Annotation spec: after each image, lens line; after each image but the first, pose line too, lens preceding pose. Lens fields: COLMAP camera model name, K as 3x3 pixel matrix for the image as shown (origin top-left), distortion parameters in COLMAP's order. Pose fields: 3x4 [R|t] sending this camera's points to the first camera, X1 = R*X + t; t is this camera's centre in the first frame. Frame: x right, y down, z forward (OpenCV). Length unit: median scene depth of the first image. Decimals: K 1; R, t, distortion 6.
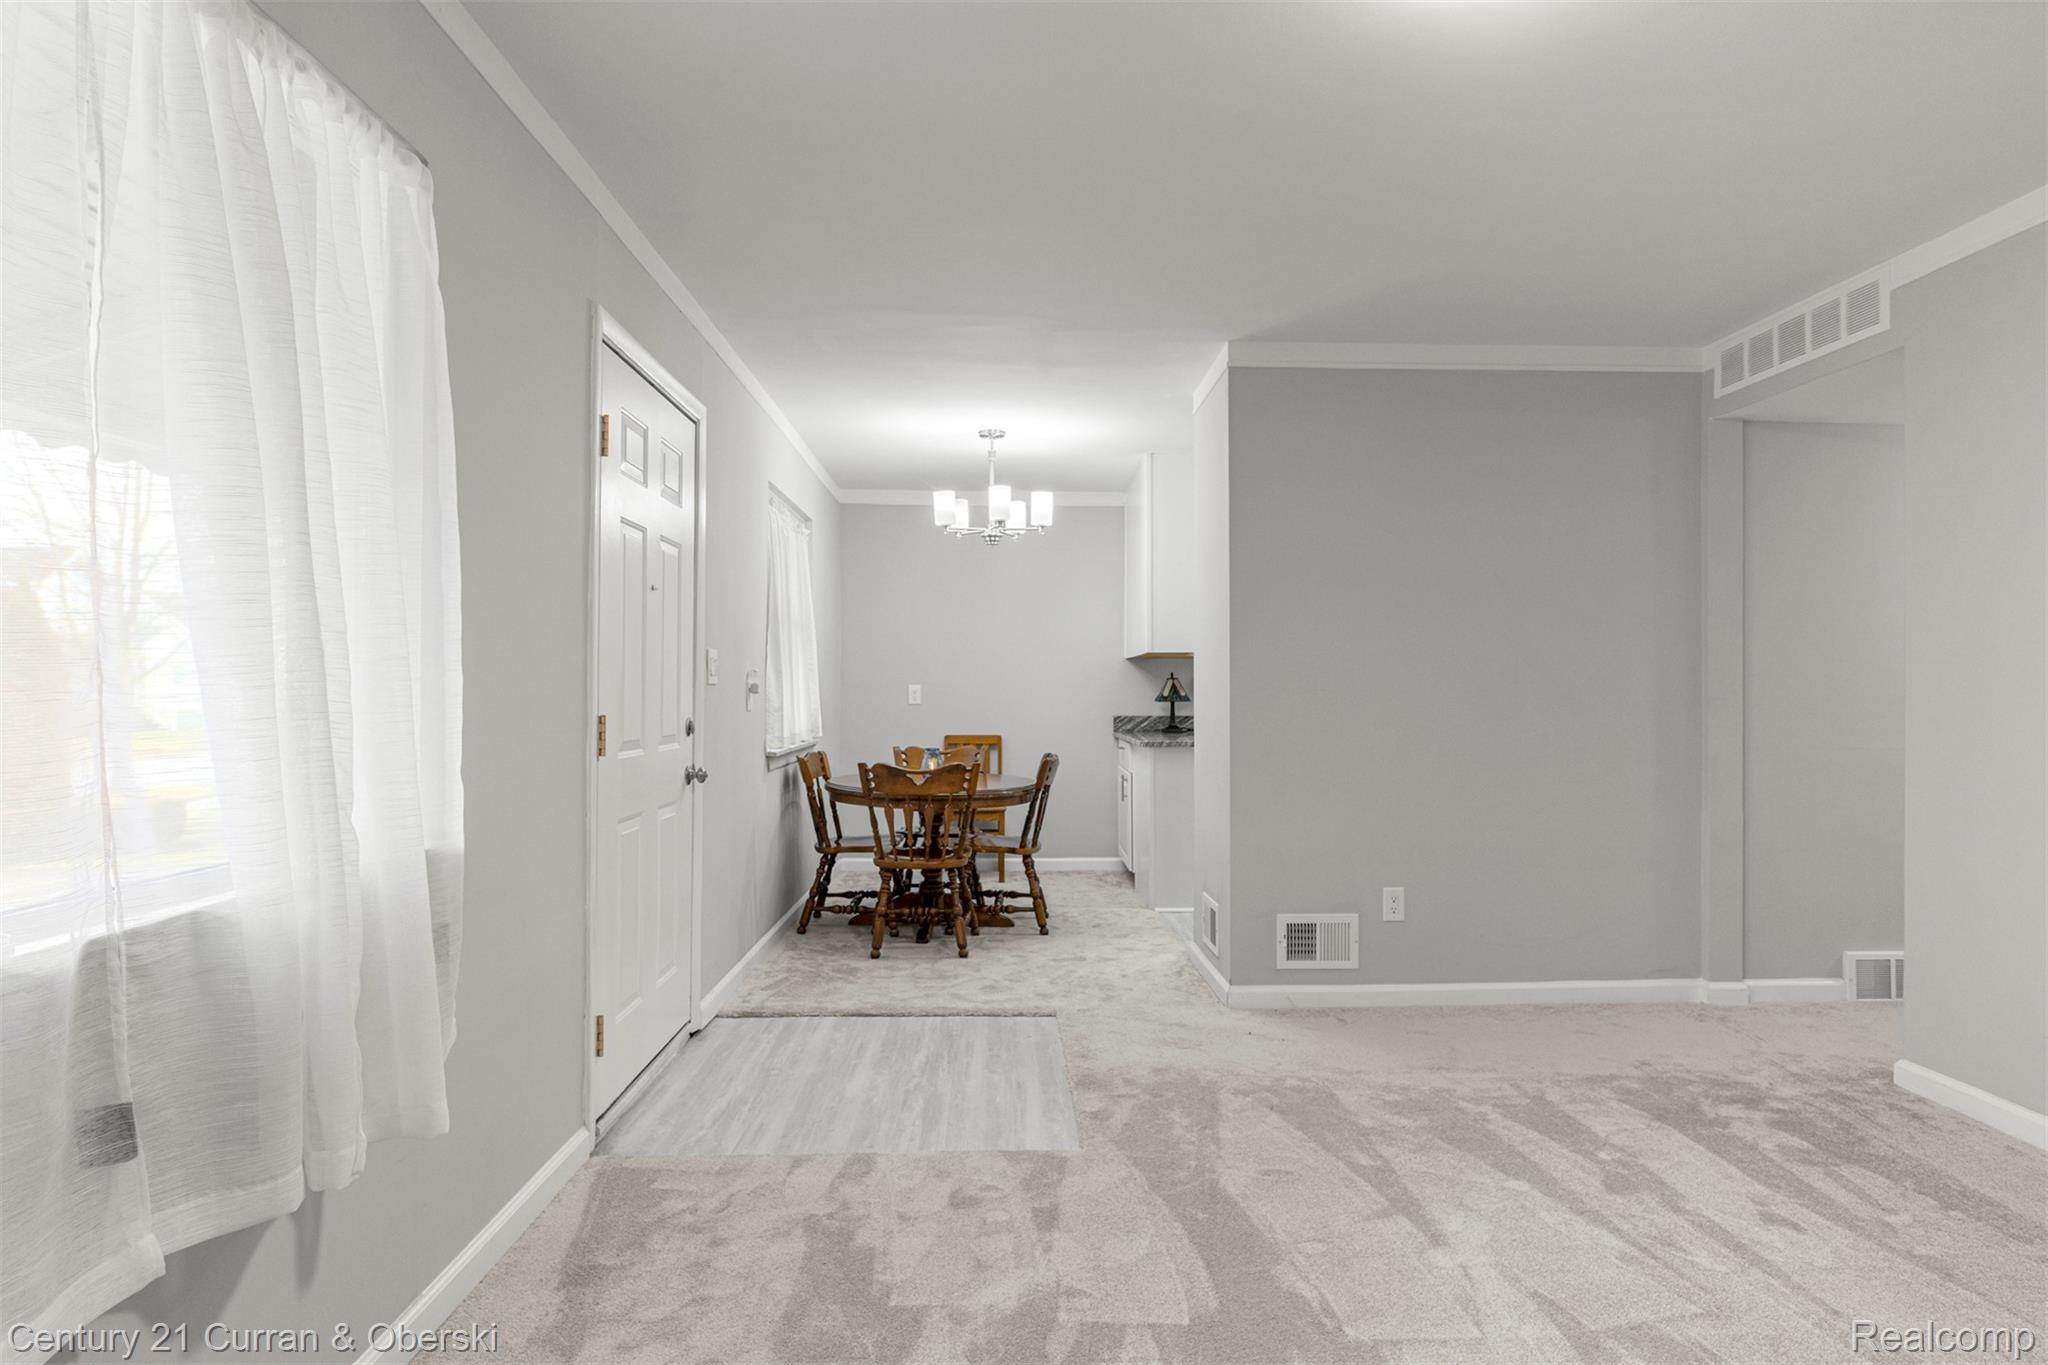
lens RADIAL K [[1099.4, 0, 1024.0], [0, 1099.4, 682.5], [0, 0, 1]] dist [-0.005208, -0.001032]
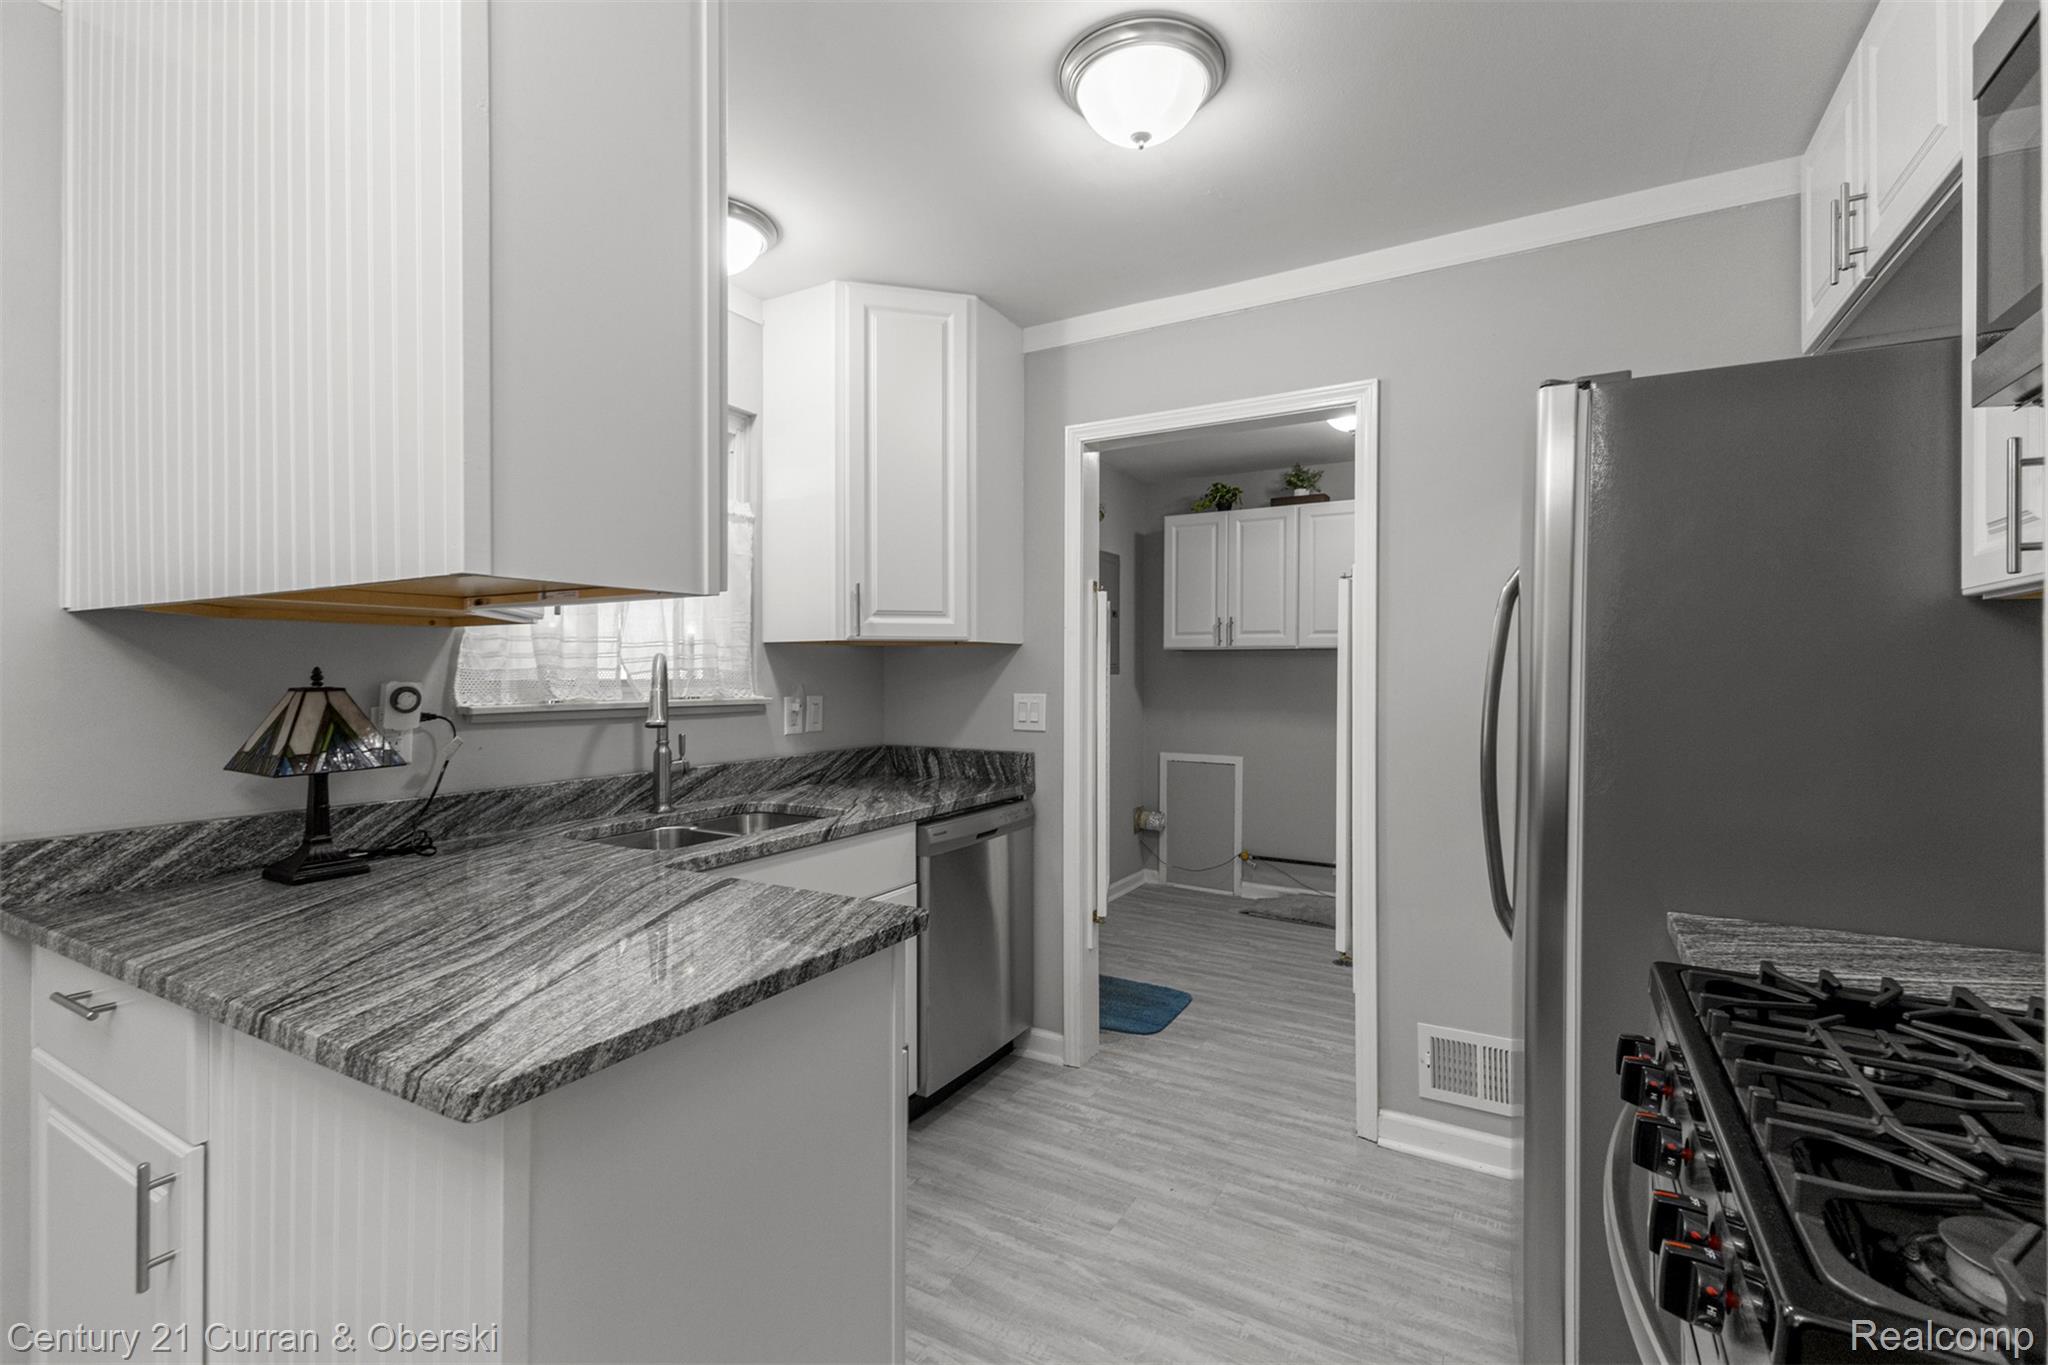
lens RADIAL K [[906.3, 0, 1022.6], [0, 906.3, 672.9], [0, 0, 1]] dist [0.014648, -0.000295]
pose [[0.515919, -0.000096, 0.856637, 0.046705], [-0.007343, 0.999963, 0.004535, -0.019410], [-0.856606, -0.008630, 0.515899, 1.372431]]
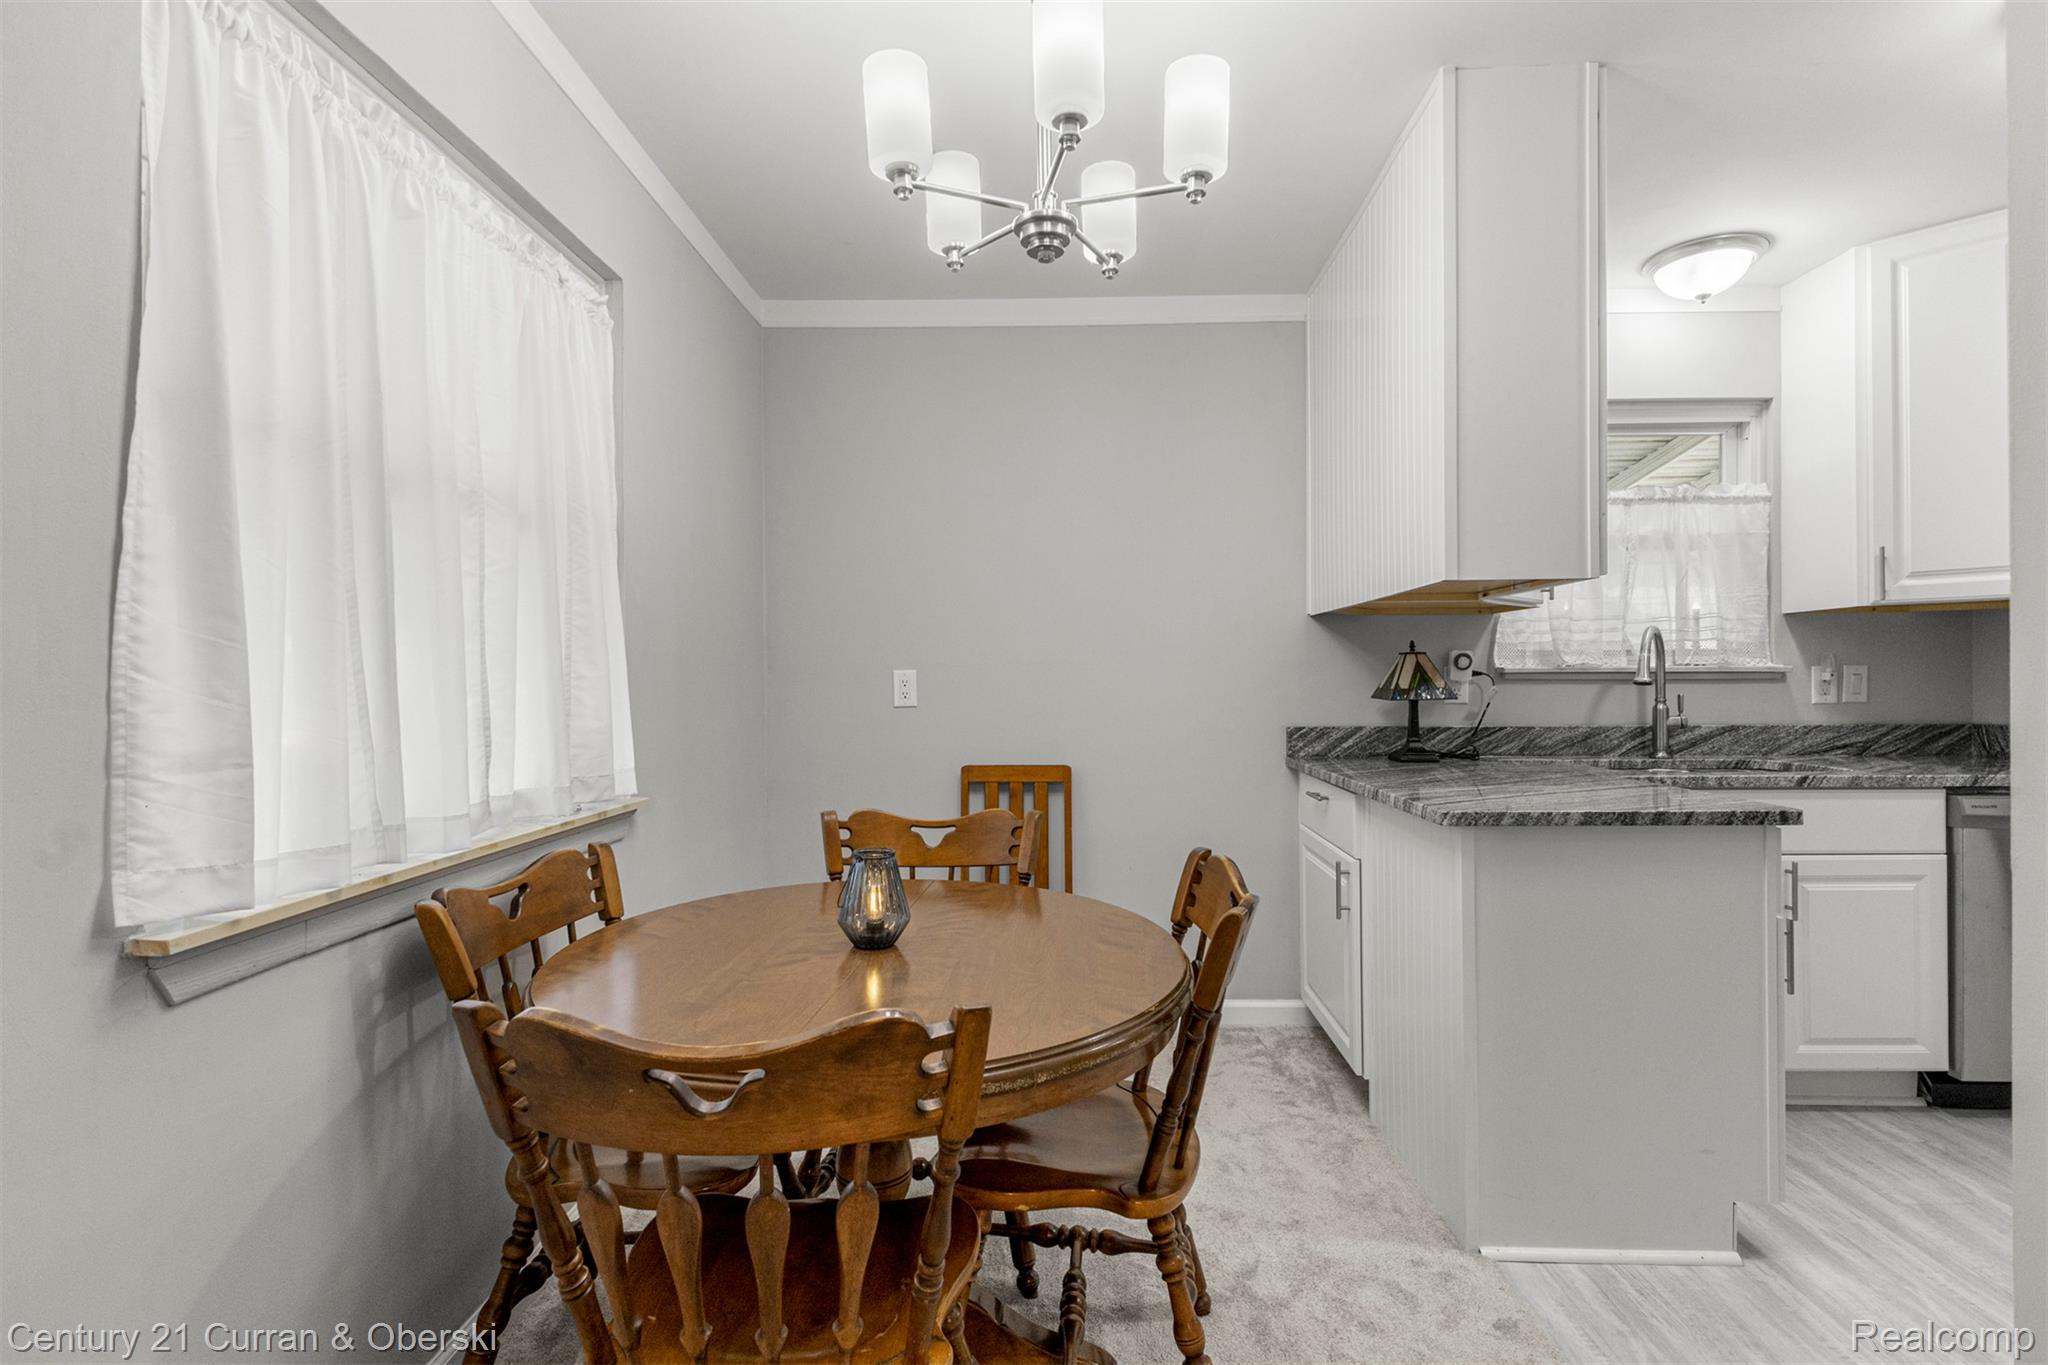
lens RADIAL K [[955.7, 0, 1026.8], [0, 955.7, 679.3], [0, 0, 1]] dist [-0.000813, 0.001339]
pose [[0.998205, -0.006912, -0.059489, -0.027376], [0.007413, 0.999939, 0.008210, 0.006833], [0.059429, -0.008636, 0.998195, 1.065516]]
